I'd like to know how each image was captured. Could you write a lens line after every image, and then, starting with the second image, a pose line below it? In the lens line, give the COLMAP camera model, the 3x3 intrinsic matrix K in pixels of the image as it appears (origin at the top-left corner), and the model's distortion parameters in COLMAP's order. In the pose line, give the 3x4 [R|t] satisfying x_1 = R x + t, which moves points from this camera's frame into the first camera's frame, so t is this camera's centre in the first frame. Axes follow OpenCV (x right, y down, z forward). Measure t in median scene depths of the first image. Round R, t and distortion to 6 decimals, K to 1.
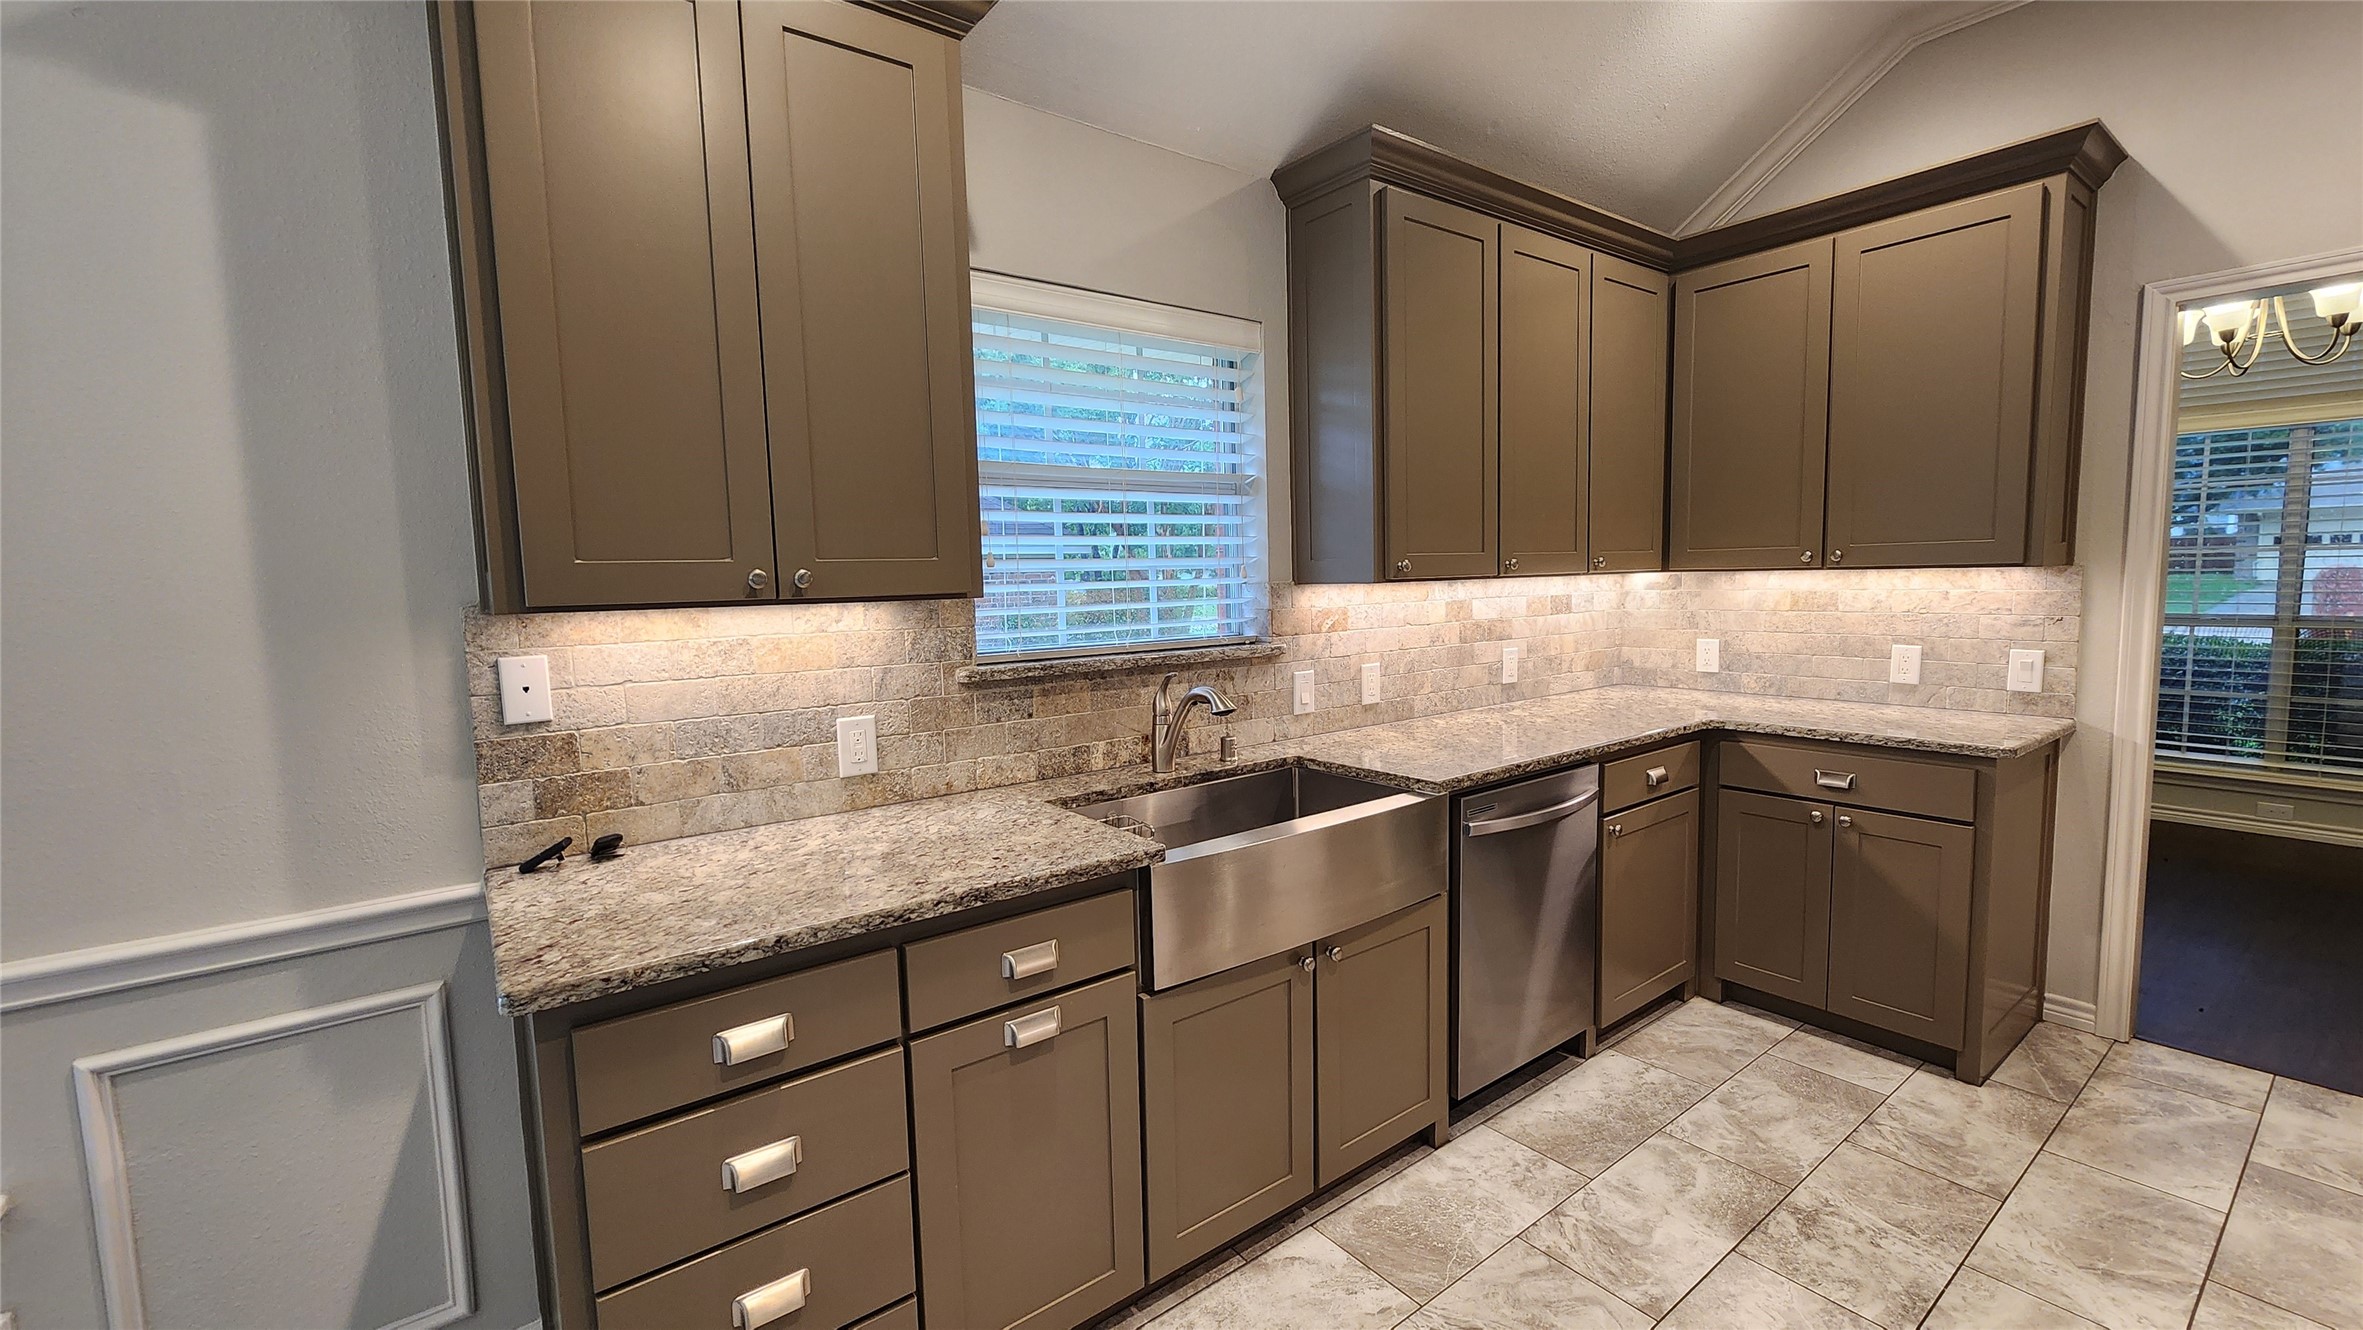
lens RADIAL K [[971.3, 0, 1192.1], [0, 971.3, 663.0], [0, 0, 1]] dist [-0.002907, 0.003590]
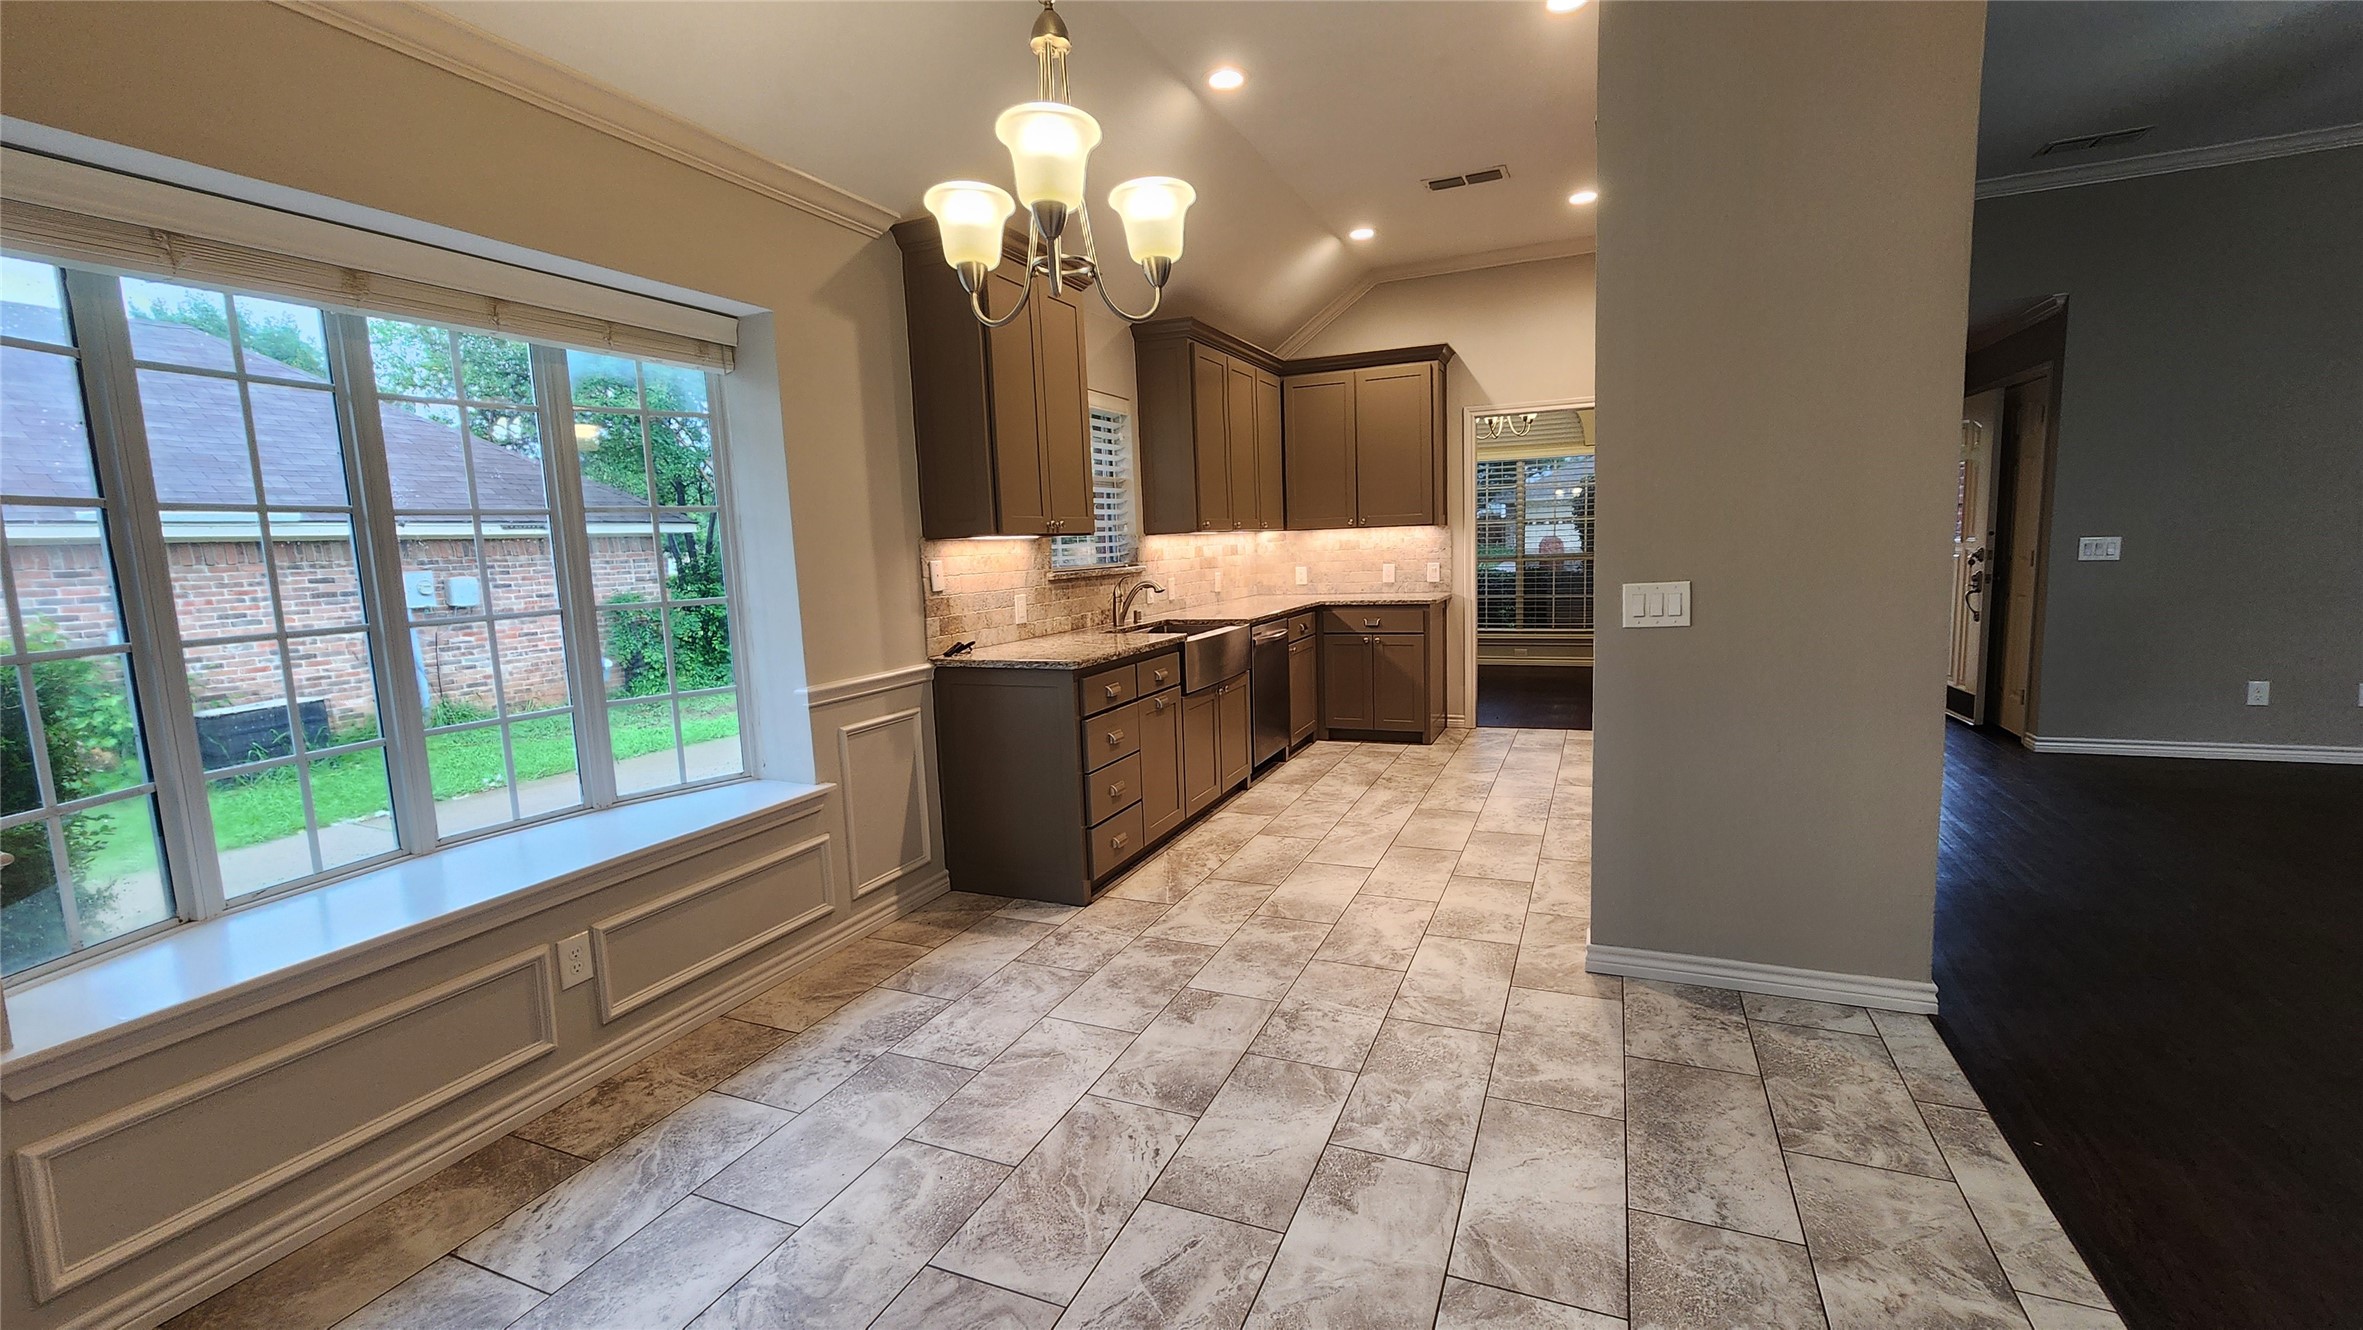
lens RADIAL K [[971.3, 0, 1204.0], [0, 971.3, 659.2], [0, 0, 1]] dist [-0.002907, 0.003590]
pose [[0.870444, -0.069711, 0.487307, -0.838911], [0.063024, 0.997557, 0.030129, 0.126408], [-0.488217, 0.004487, 0.872711, -0.823670]]
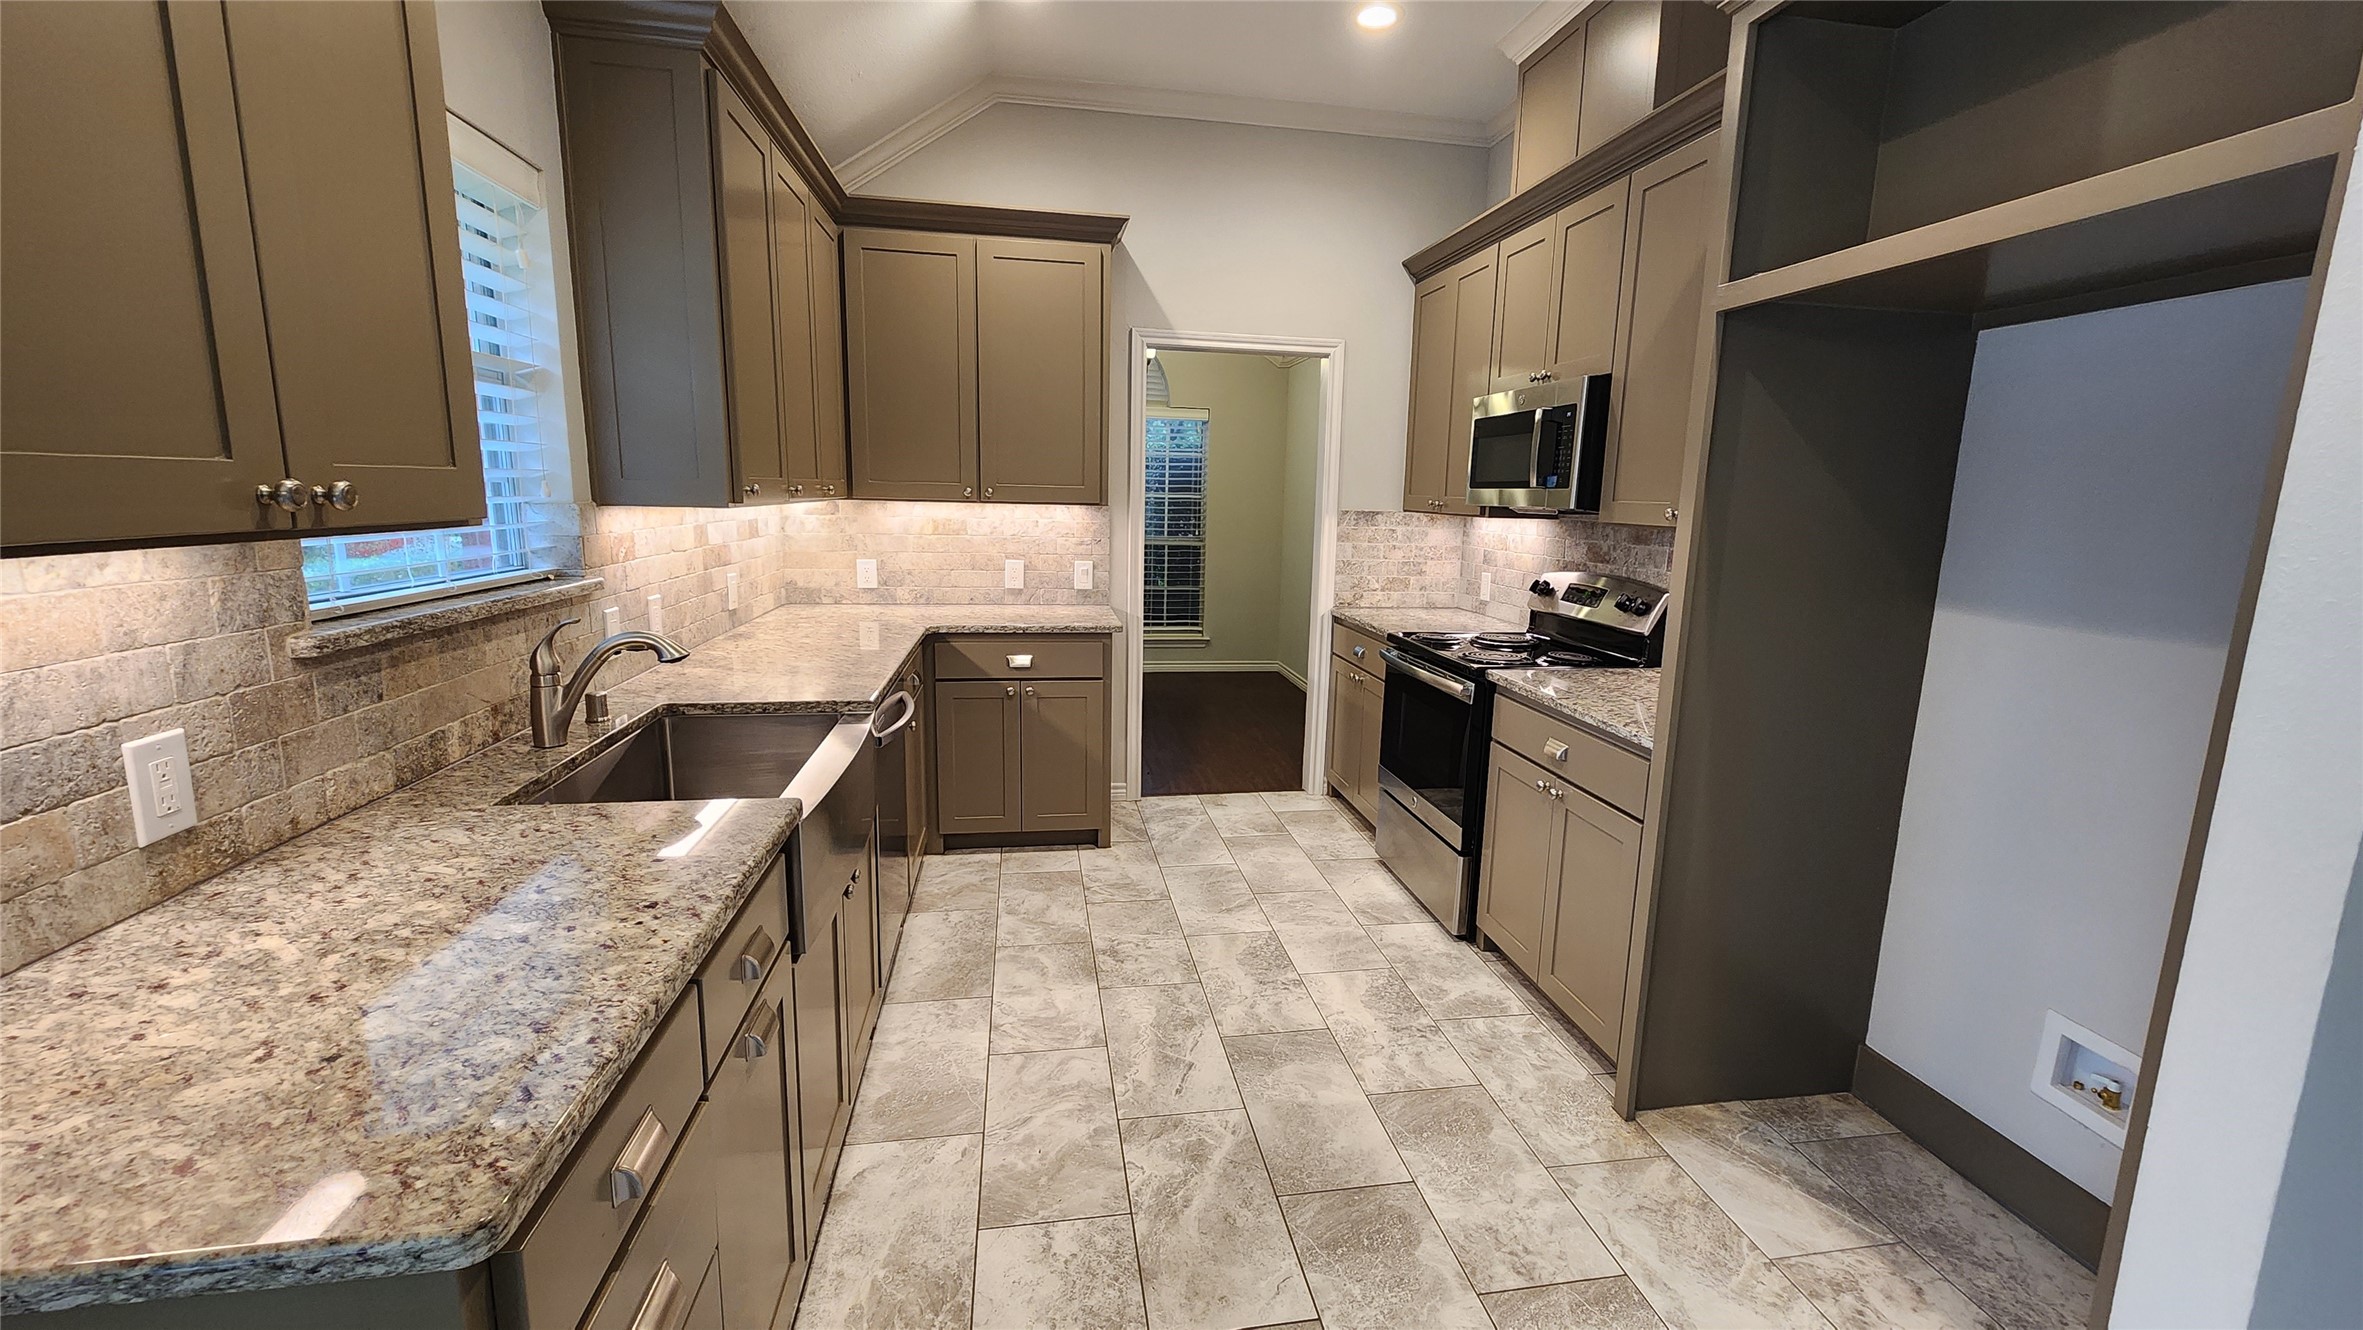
lens RADIAL K [[971.3, 0, 1205.5], [0, 971.3, 666.2], [0, 0, 1]] dist [-0.002907, 0.003590]
pose [[0.463262, -0.121413, 0.877865, -0.451845], [0.044803, 0.992513, 0.113627, -0.017120], [-0.885088, -0.013308, 0.465234, 0.162034]]
